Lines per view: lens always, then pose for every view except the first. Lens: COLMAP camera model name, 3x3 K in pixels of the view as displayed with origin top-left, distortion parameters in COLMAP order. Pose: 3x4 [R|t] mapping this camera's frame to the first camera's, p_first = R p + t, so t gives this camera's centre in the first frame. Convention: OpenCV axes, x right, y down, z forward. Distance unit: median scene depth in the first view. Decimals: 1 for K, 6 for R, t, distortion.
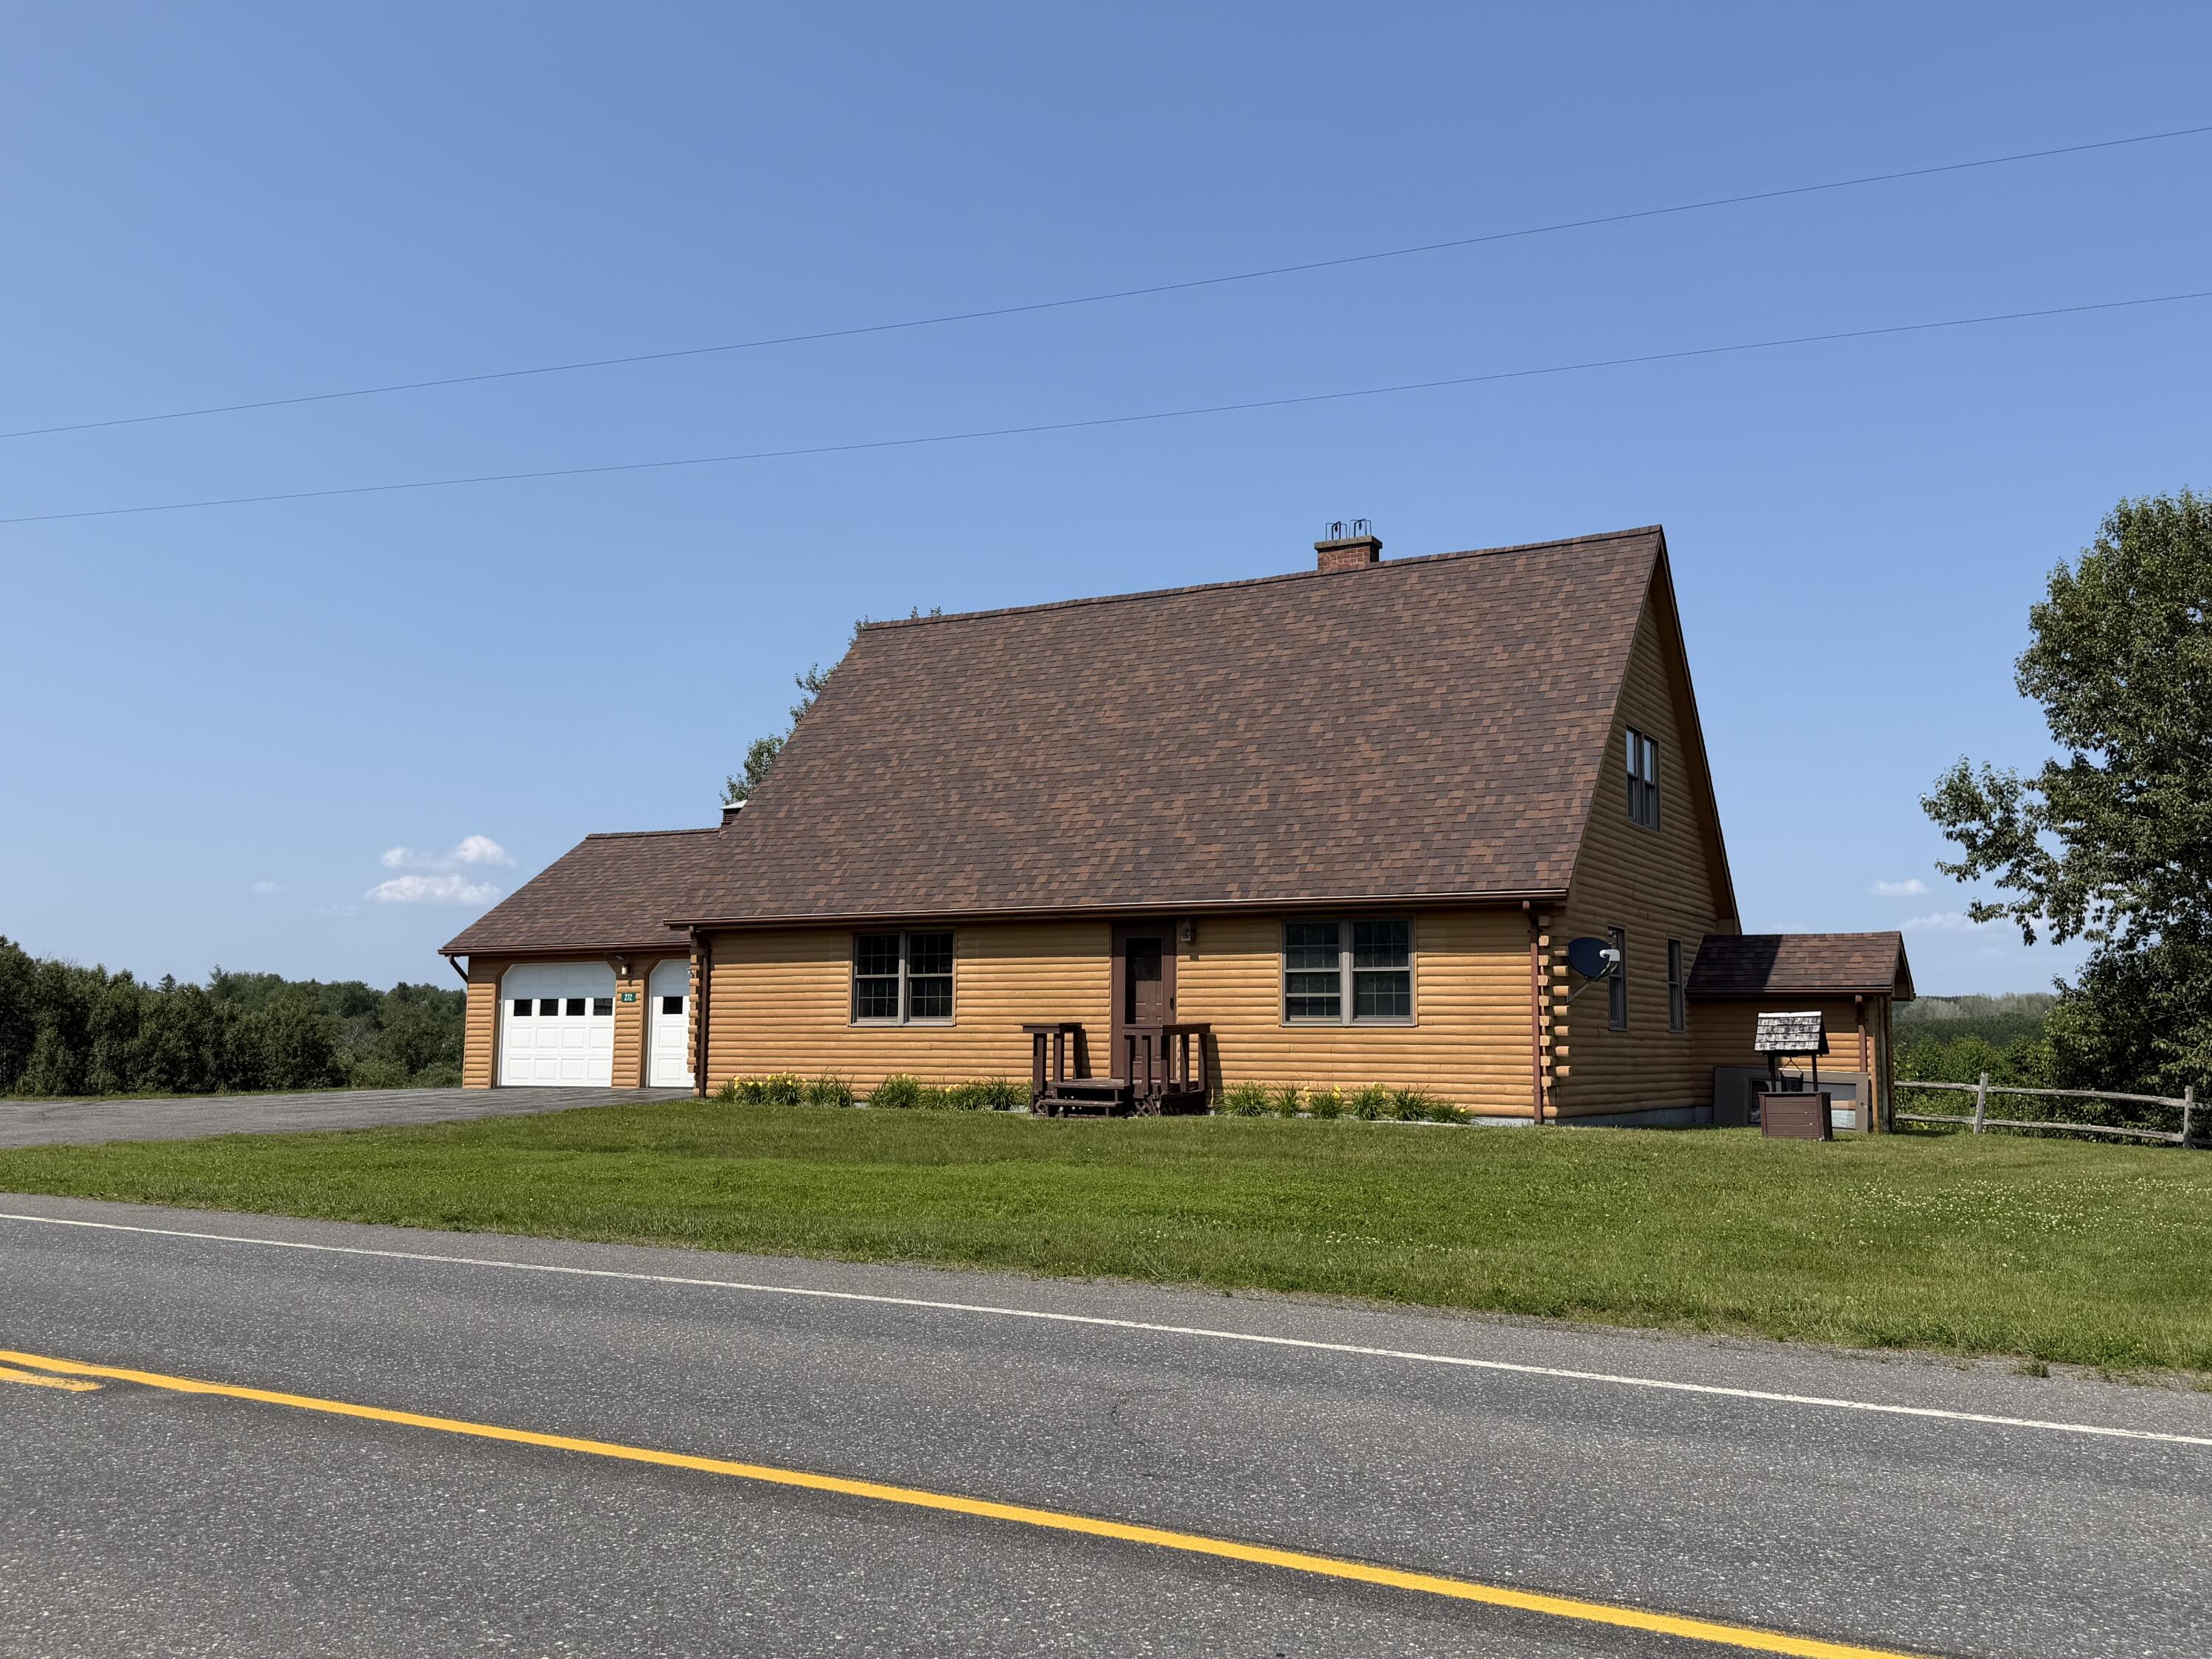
lens RADIAL K [[1965.4, 0, 1124.9], [0, 1965.4, 824.4], [0, 0, 1]] dist [0.157555, -0.263136]
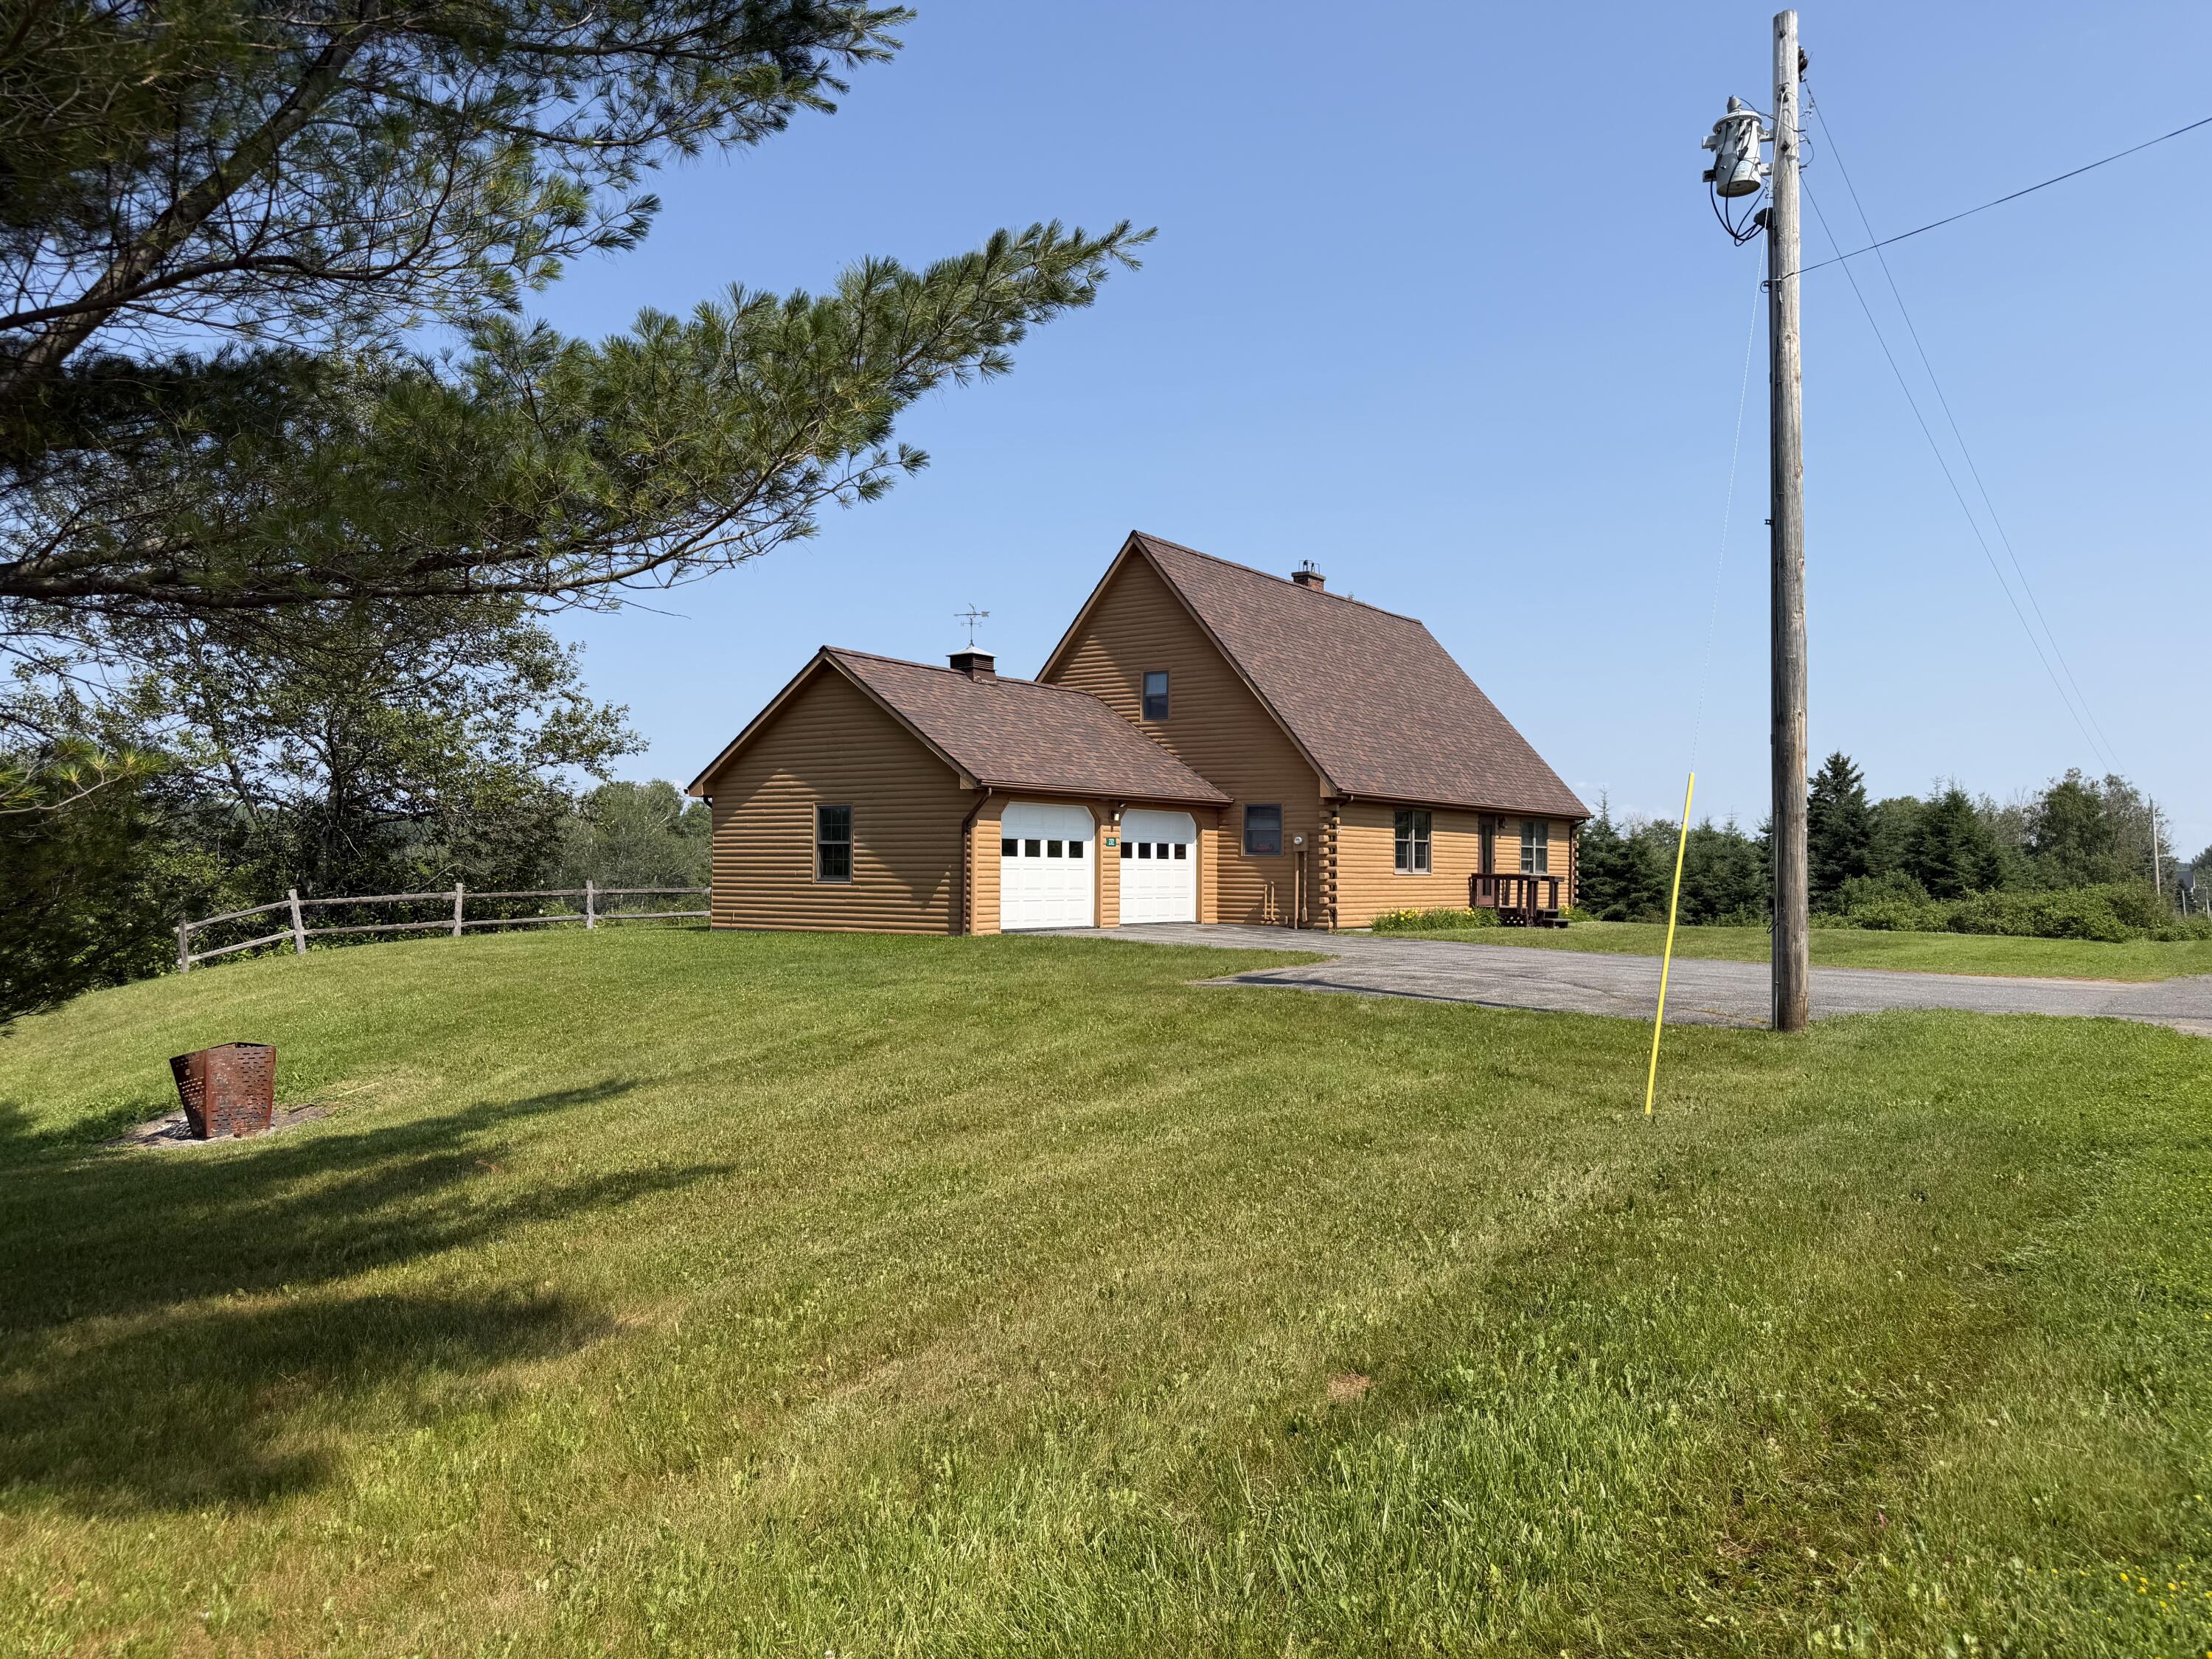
lens RADIAL K [[1573.7, 0, 1106.0], [0, 1573.7, 829.5], [0, 0, 1]] dist [0.003298, -0.001019]
pose [[0.121241, 0.021741, 0.992385, -1.371134], [-0.119142, 0.992851, -0.007196, 0.109701], [-0.985447, -0.117363, 0.122965, 1.137415]]
